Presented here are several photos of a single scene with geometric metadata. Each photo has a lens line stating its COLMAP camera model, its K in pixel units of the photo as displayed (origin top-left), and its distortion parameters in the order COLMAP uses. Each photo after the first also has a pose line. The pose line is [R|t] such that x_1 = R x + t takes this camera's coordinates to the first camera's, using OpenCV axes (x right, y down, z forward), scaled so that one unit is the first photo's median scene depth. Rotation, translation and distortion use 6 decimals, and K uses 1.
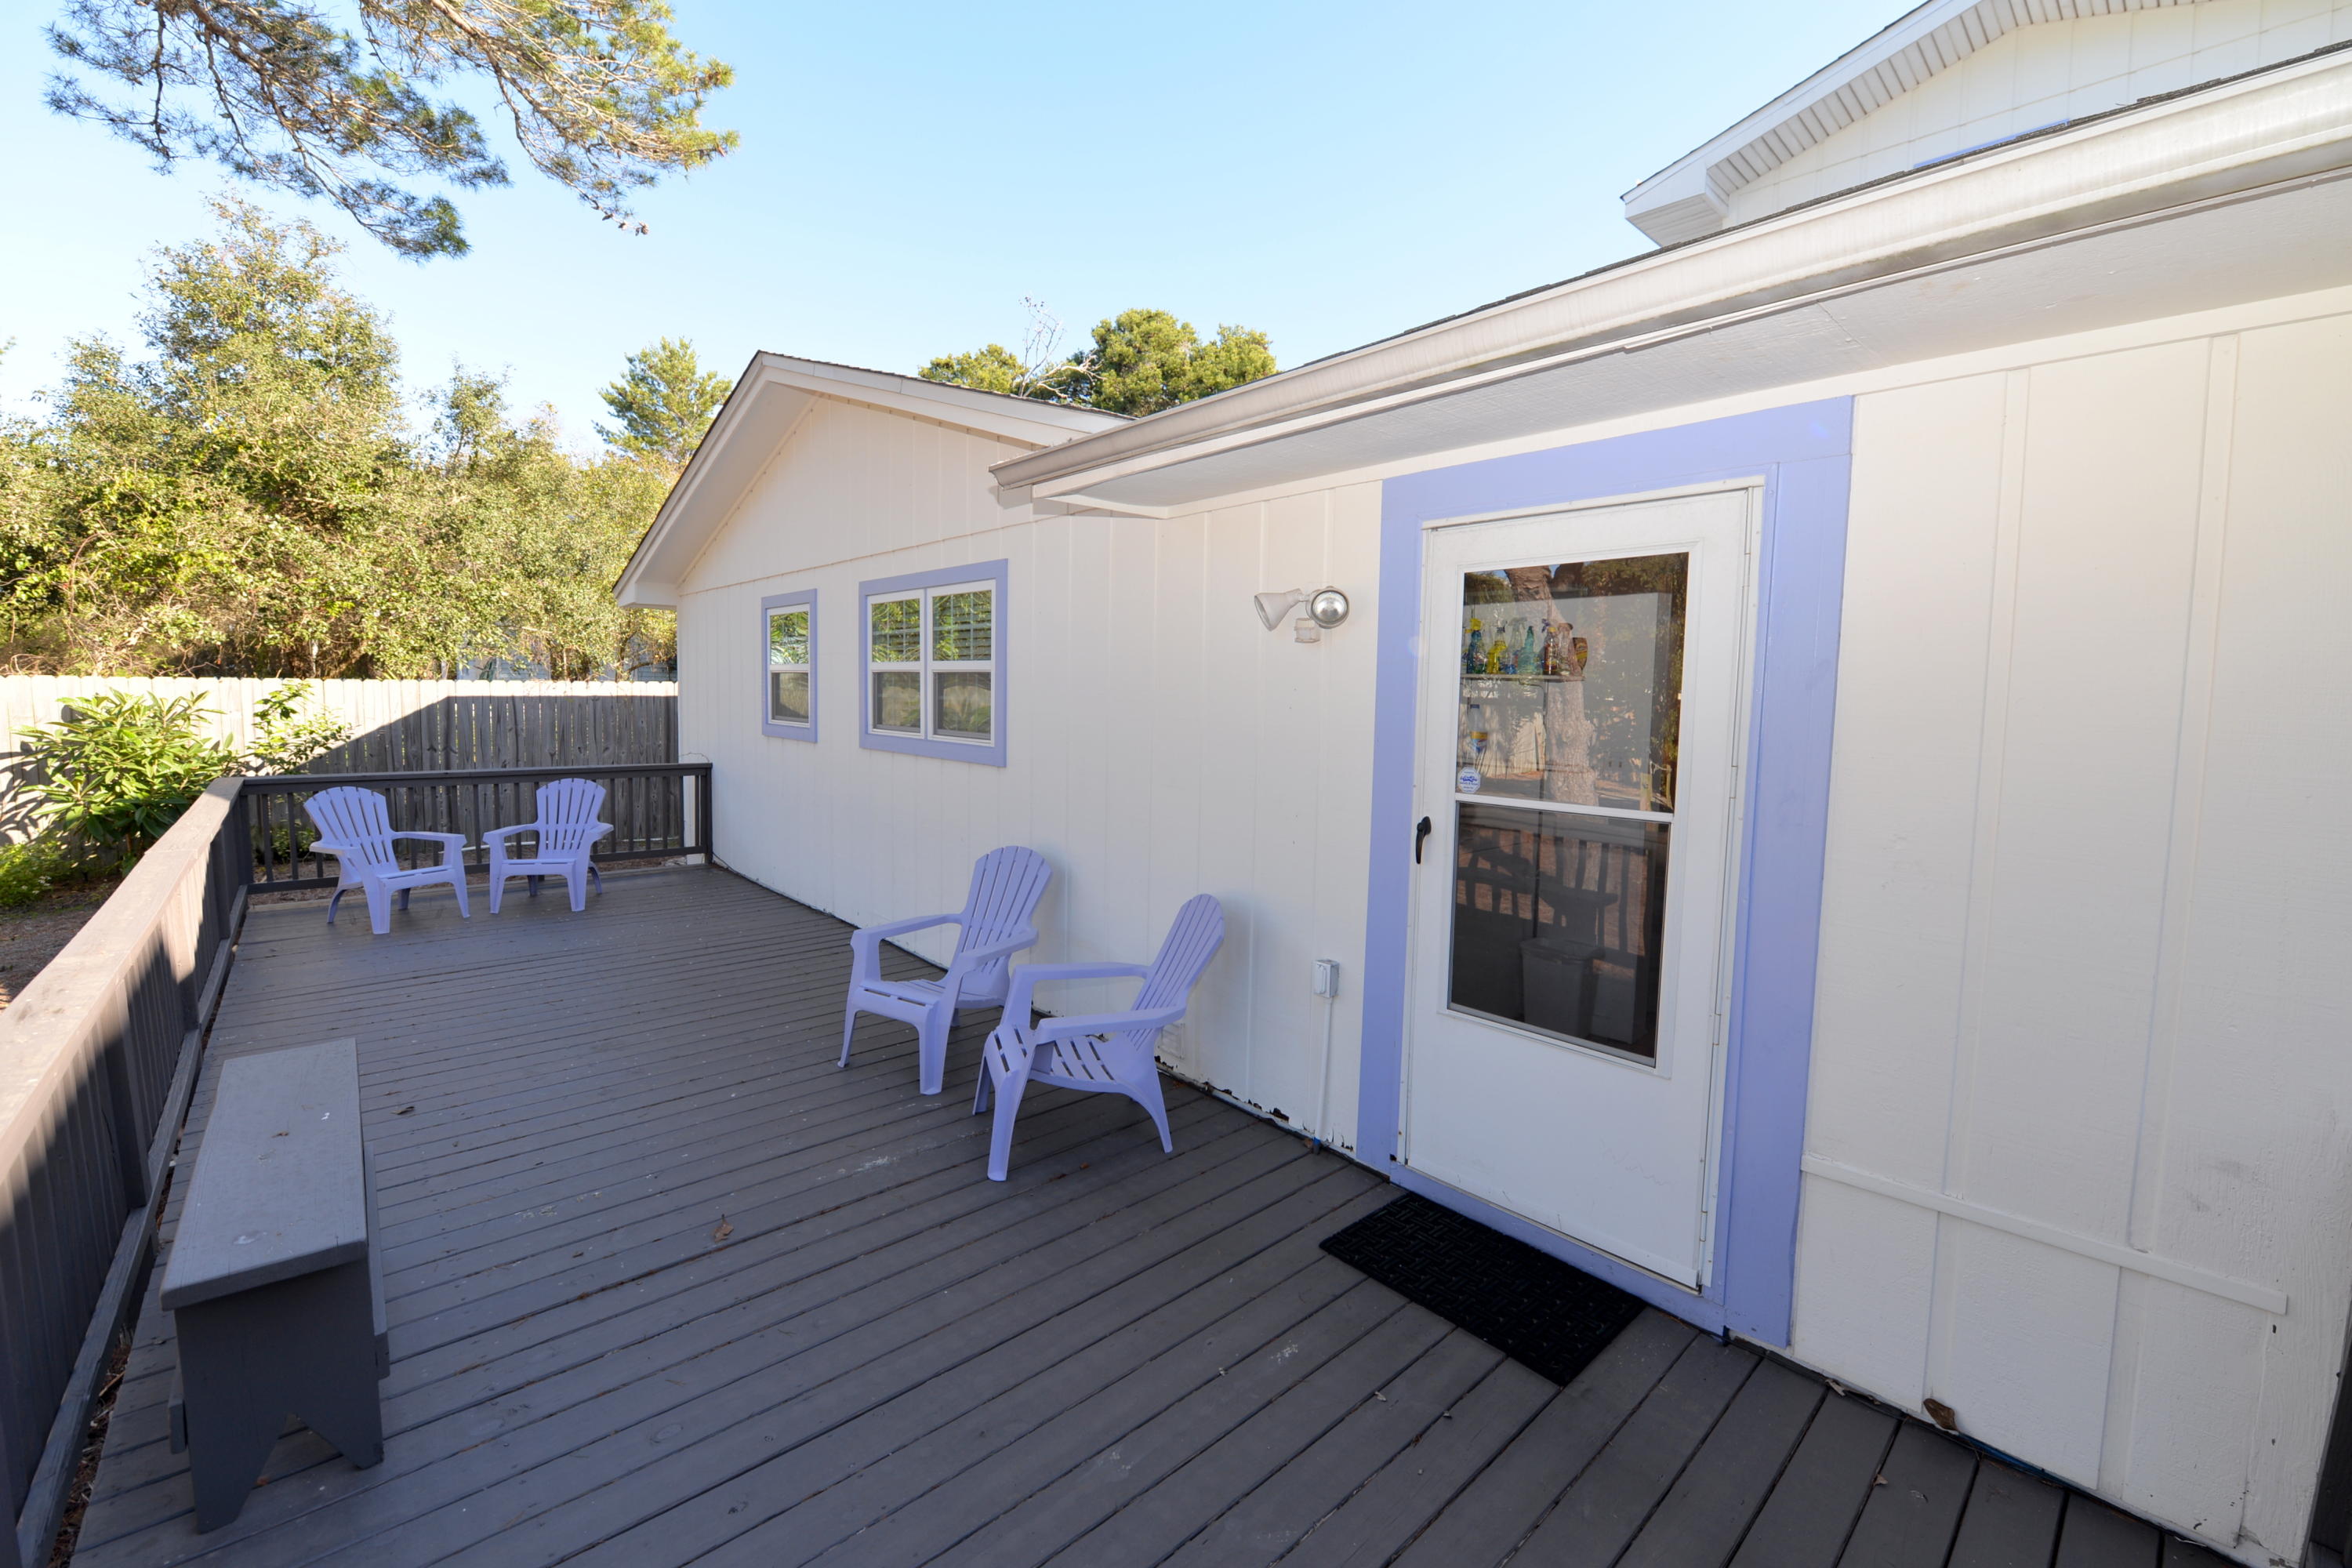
lens RADIAL K [[963.8, 0, 1179.0], [0, 963.8, 777.2], [0, 0, 1]] dist [-0.019652, 0.000149]
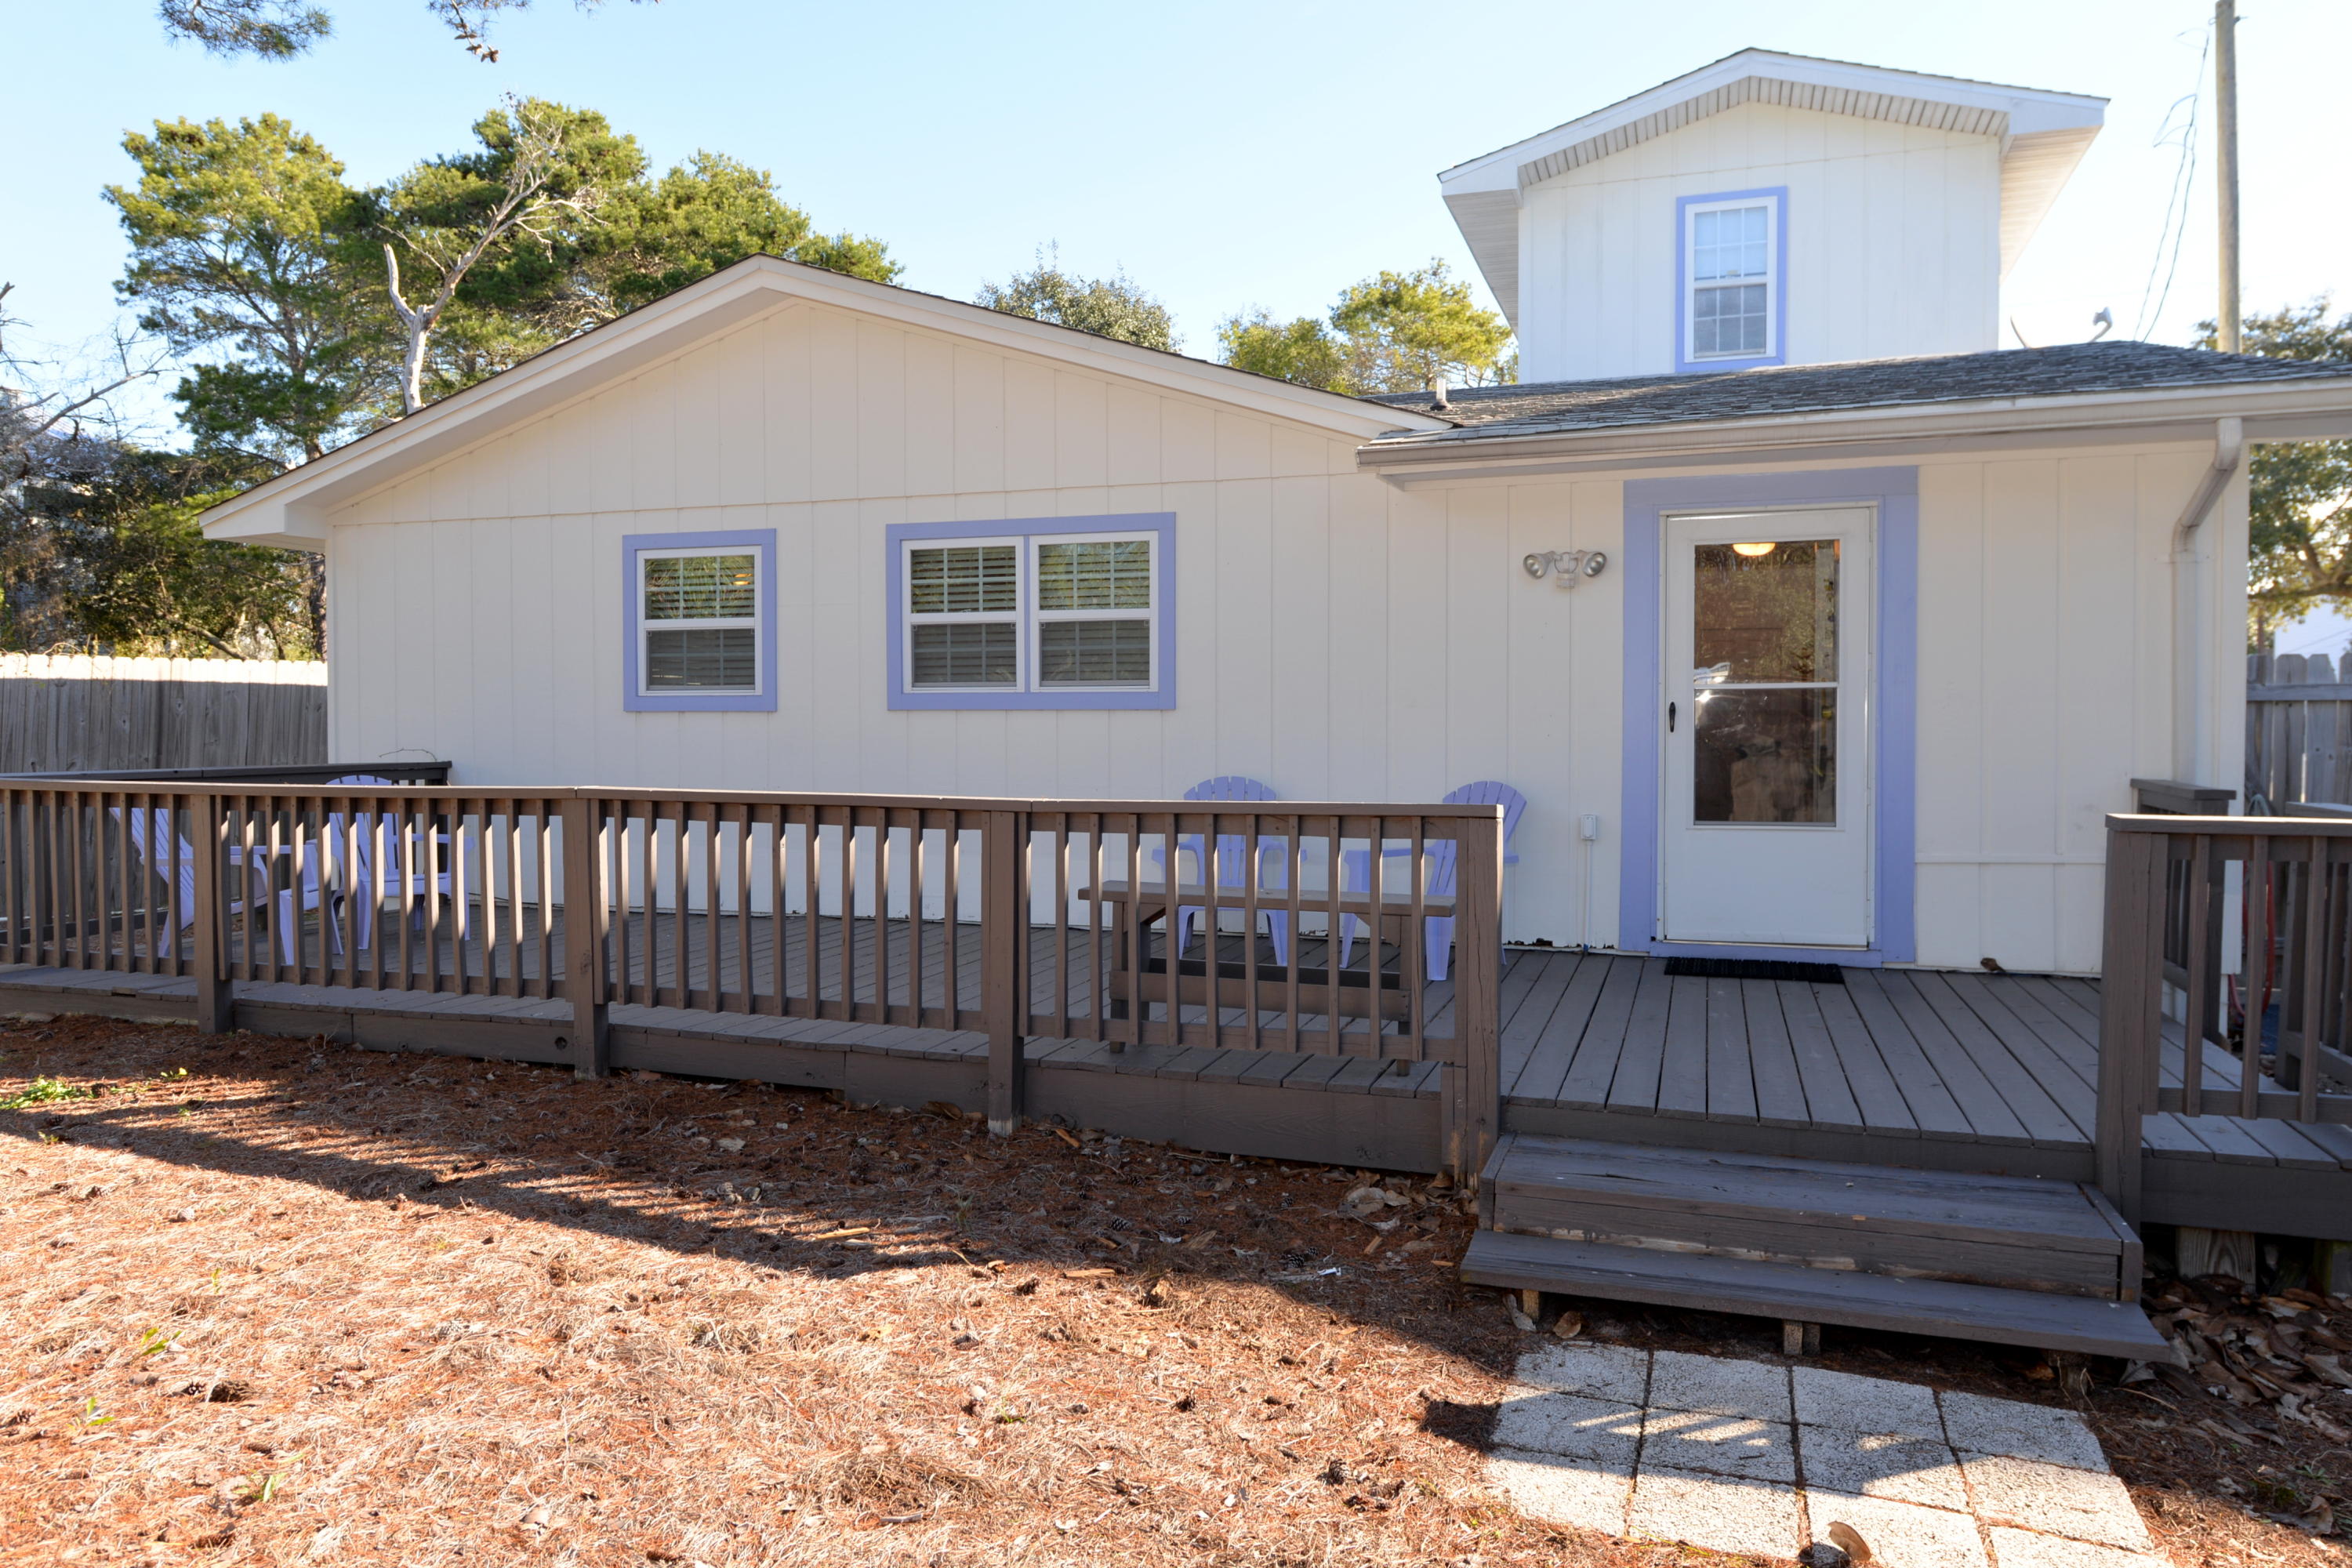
lens RADIAL K [[1575.0, 0, 1178.0], [0, 1575.0, 767.9], [0, 0, 1]] dist [-0.001292, -0.001081]
pose [[0.874207, -0.036689, 0.484166, -0.947494], [0.062158, 0.997393, -0.036653, 0.109023], [-0.481559, 0.062137, 0.874208, -0.463848]]
